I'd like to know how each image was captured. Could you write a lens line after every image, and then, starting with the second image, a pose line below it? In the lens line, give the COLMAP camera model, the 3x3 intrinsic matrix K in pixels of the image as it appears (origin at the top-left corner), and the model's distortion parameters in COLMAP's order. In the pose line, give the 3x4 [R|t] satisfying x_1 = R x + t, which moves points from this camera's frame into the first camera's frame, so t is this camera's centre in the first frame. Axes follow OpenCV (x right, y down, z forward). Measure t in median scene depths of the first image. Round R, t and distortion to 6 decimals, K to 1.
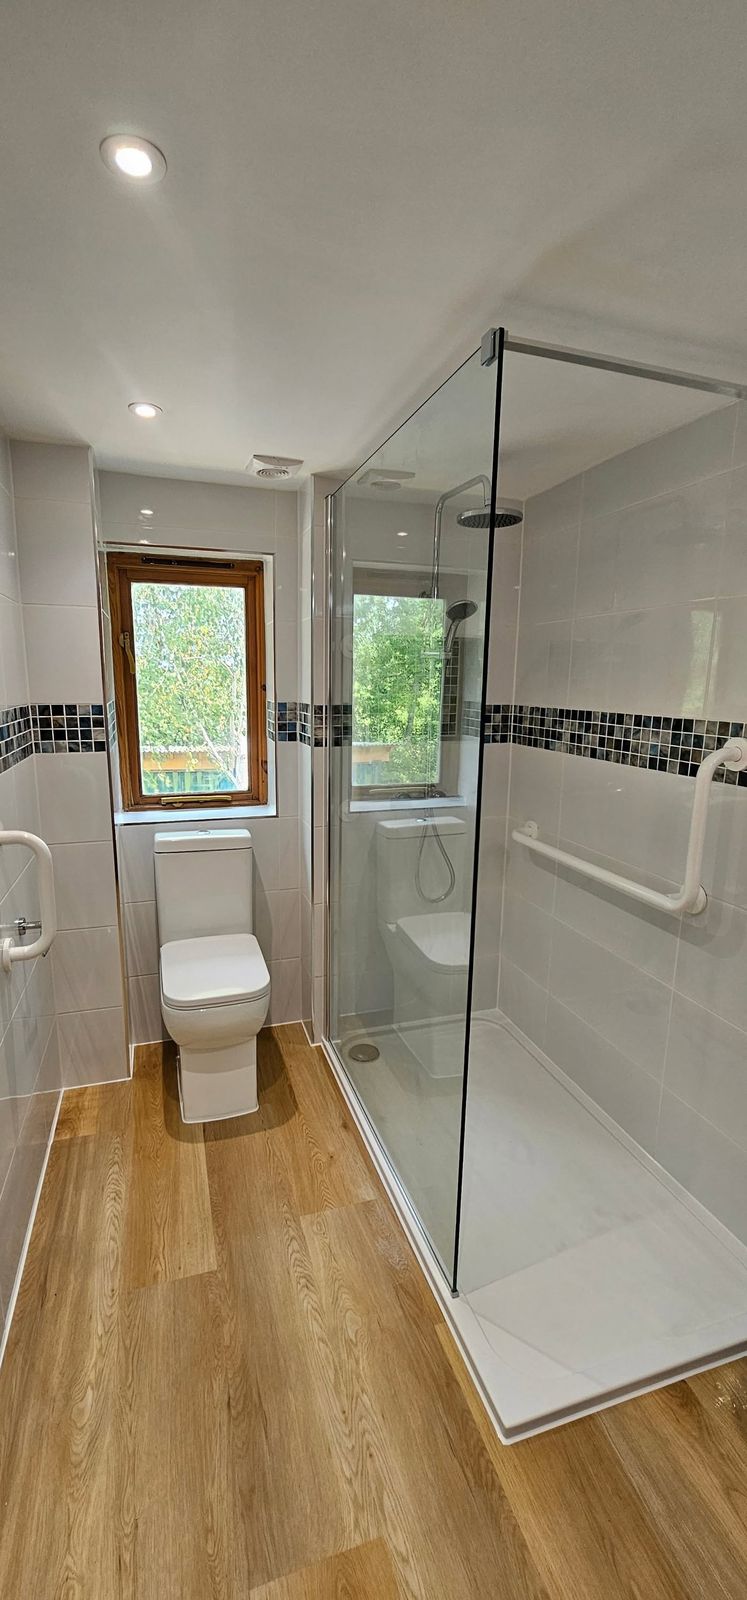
lens RADIAL K [[655.2, 0, 377.2], [0, 655.2, 810.3], [0, 0, 1]] dist [-0.003727, 0.001207]
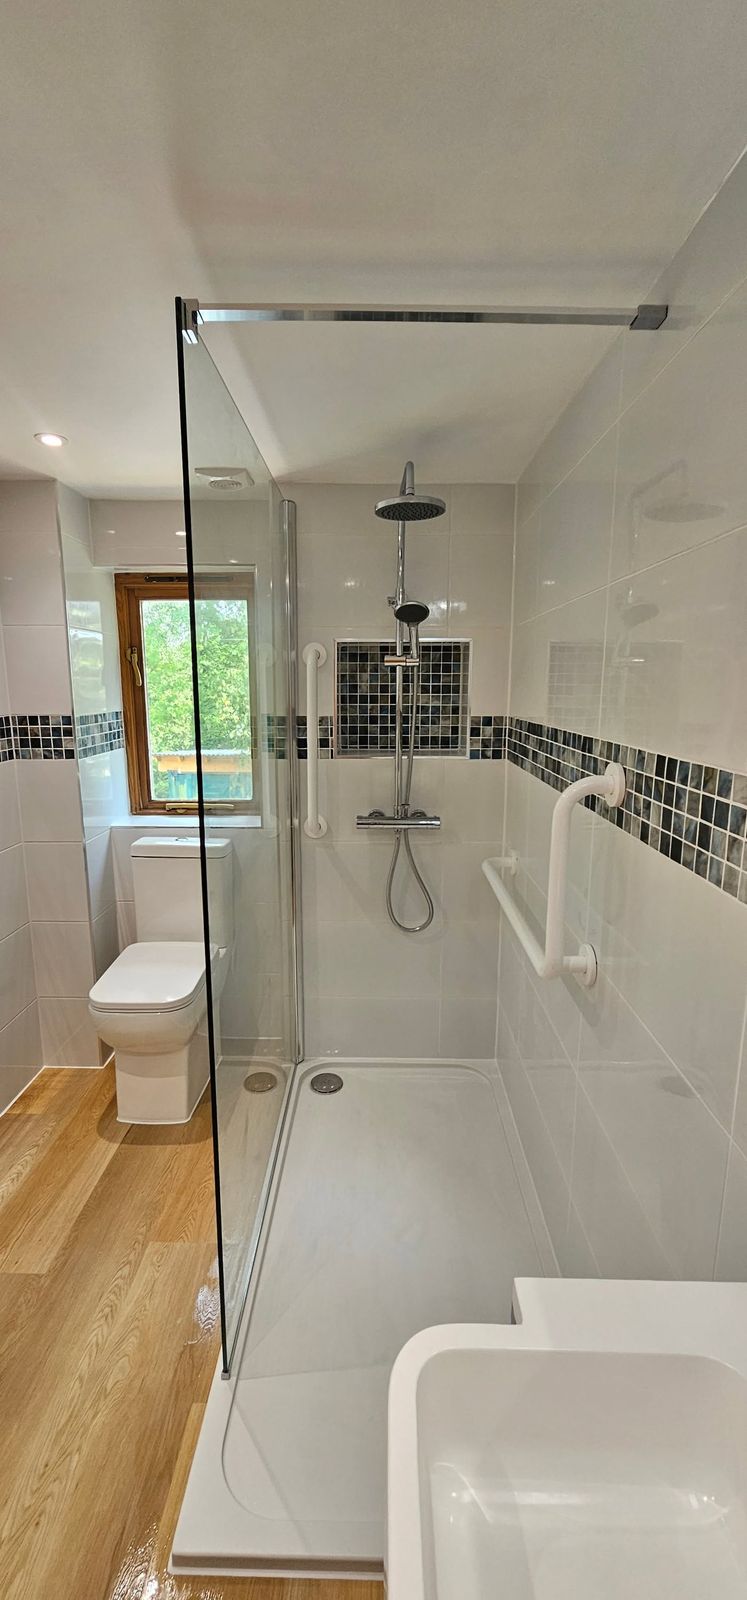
lens RADIAL K [[655.2, 0, 378.0], [0, 655.2, 806.6], [0, 0, 1]] dist [-0.003727, 0.001207]
pose [[0.946007, 0.047489, -0.320649, 0.411085], [-0.053123, 0.998549, -0.008839, -0.029224], [0.319764, 0.025395, 0.947157, 0.145852]]
